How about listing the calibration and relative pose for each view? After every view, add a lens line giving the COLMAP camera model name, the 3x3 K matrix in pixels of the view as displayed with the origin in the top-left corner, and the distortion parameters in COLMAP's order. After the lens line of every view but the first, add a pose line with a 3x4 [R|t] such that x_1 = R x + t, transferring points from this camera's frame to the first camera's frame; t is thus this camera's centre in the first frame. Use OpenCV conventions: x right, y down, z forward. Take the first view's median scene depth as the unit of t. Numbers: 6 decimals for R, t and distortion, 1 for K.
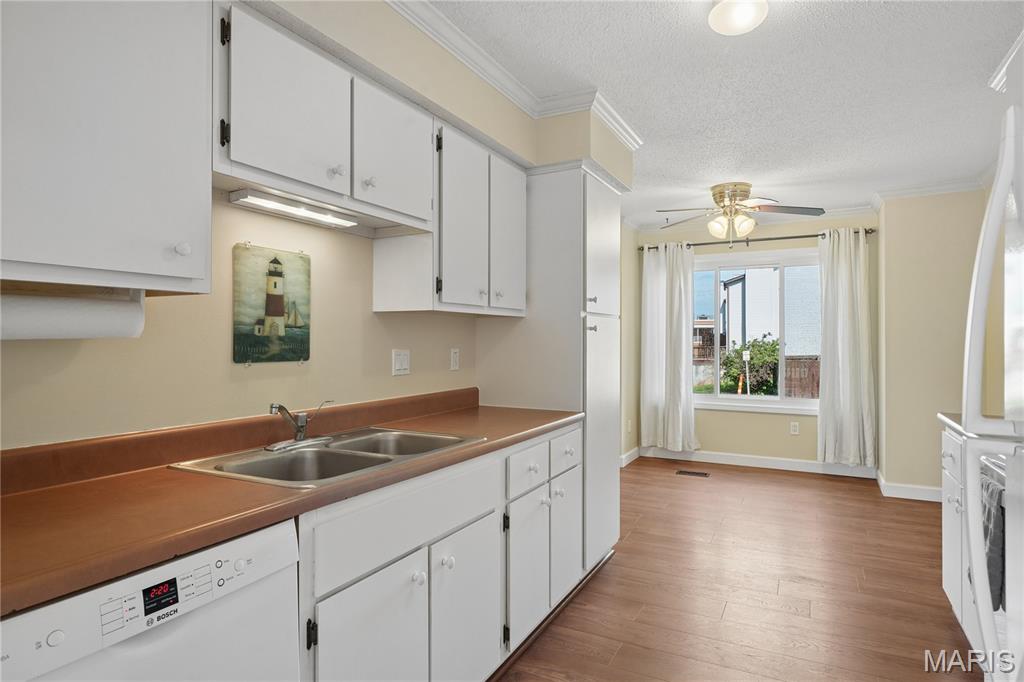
lens RADIAL K [[577.5, 0, 514.2], [0, 577.5, 339.5], [0, 0, 1]] dist [0.004066, 0.001307]
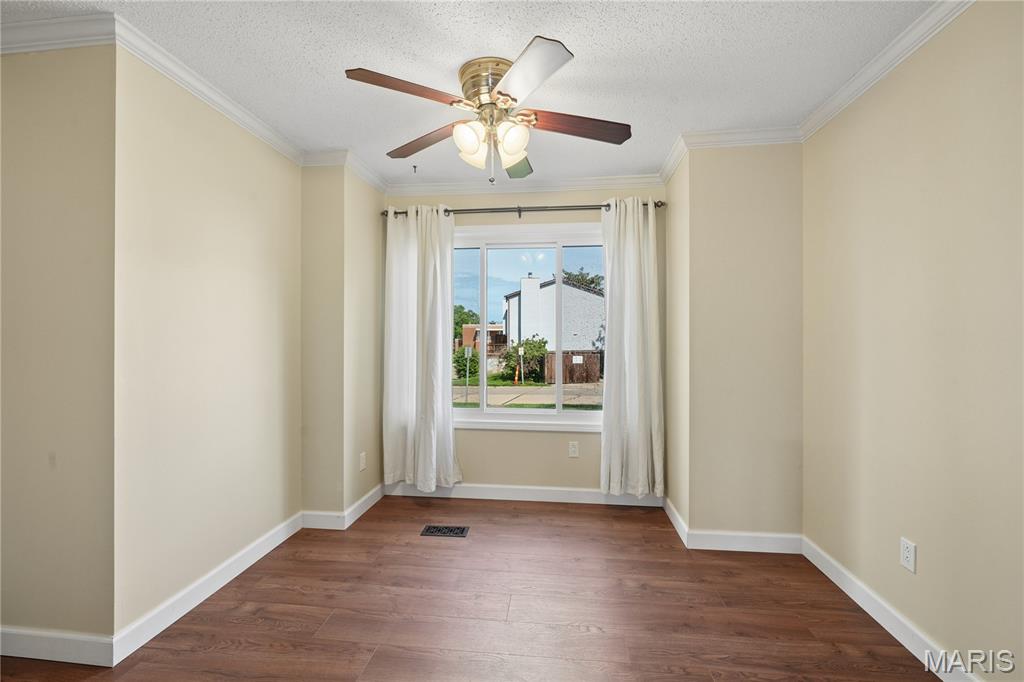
lens RADIAL K [[410.4, 0, 514.2], [0, 410.4, 339.7], [0, 0, 1]] dist [-0.002748, -0.000138]
pose [[0.934669, 0.002046, 0.355513, 0.192463], [-0.002795, 0.999995, 0.001593, 0.001658], [-0.355508, -0.002483, 0.934670, 0.465908]]
